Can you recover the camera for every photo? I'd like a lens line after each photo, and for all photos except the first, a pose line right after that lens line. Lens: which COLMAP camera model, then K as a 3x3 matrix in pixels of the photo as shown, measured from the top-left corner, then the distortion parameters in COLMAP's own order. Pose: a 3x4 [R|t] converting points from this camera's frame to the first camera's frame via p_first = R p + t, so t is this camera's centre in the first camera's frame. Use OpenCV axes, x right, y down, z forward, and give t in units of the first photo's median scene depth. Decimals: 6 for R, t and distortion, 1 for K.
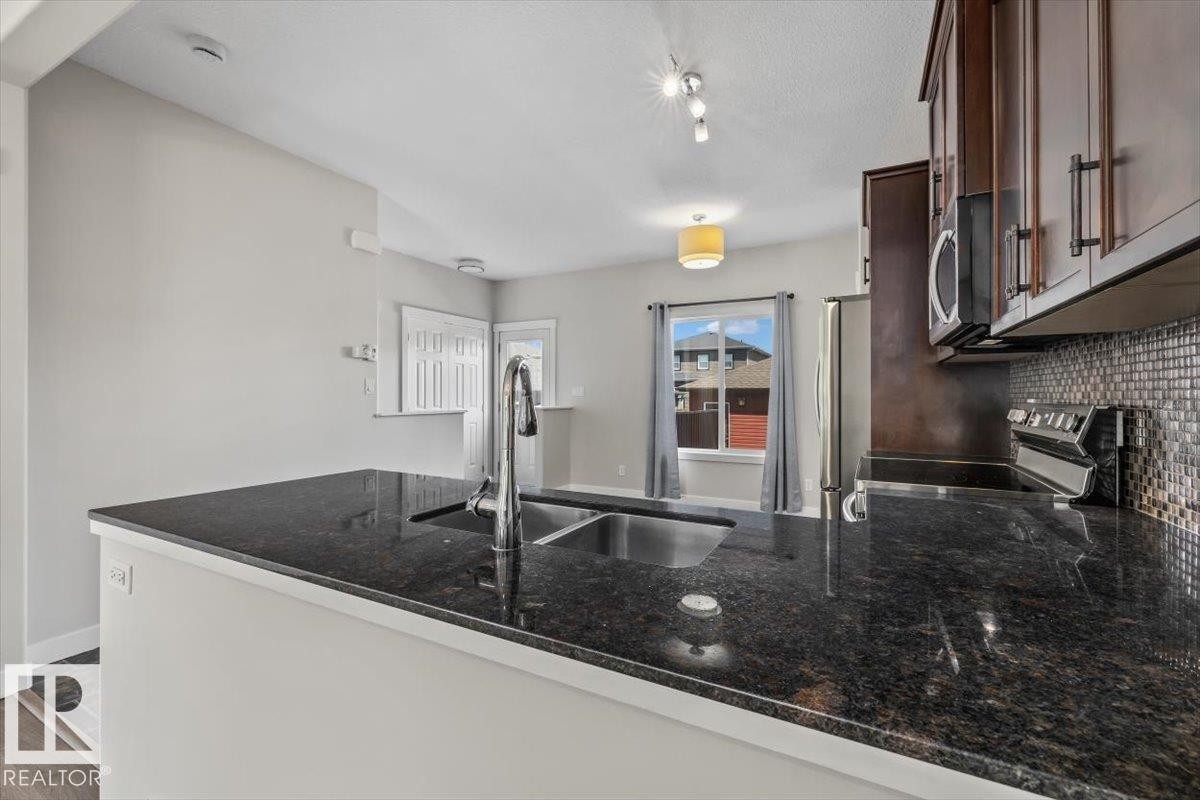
lens RADIAL K [[500.4, 0, 602.4], [0, 500.4, 399.1], [0, 0, 1]] dist [0.001783, 0.000177]
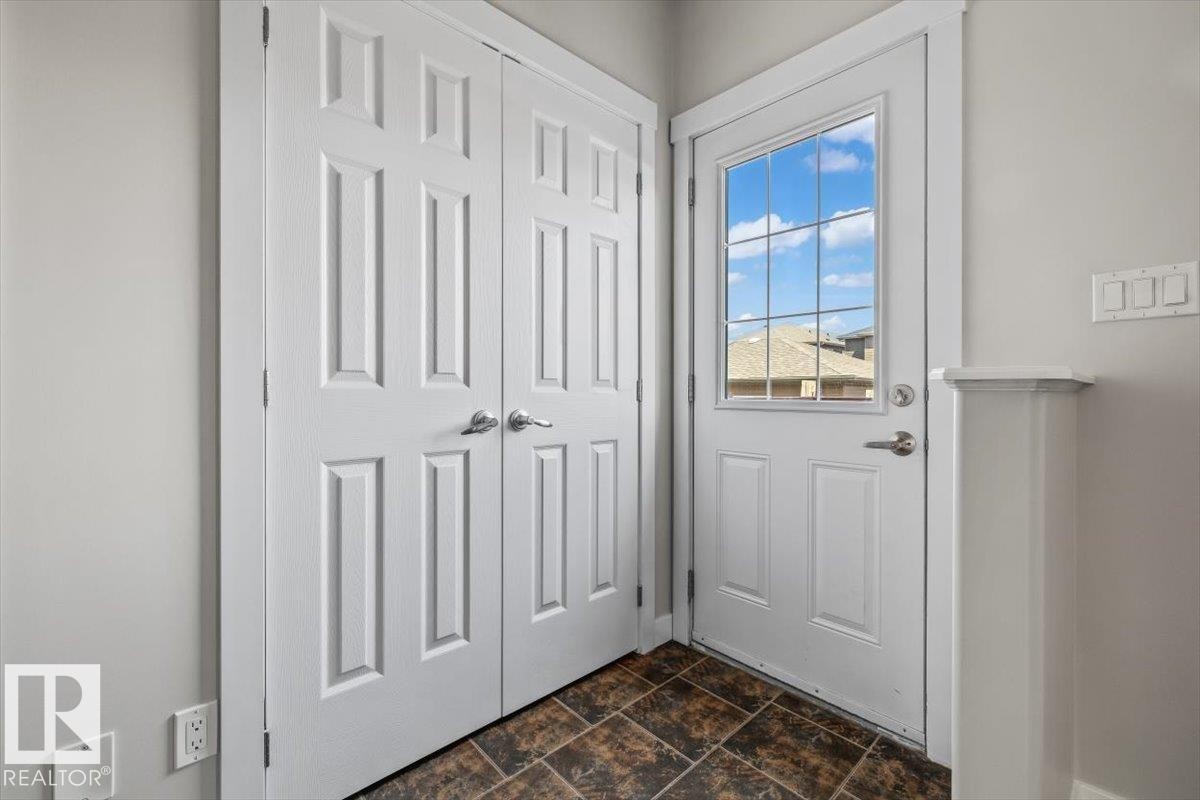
lens RADIAL K [[500.4, 0, 602.4], [0, 500.4, 399.1], [0, 0, 1]] dist [0.001783, 0.000177]
pose [[0.942973, -0.002001, -0.332863, -0.159343], [0.001087, 0.999995, -0.002931, 0.023733], [0.332867, 0.002402, 0.942971, 0.709349]]
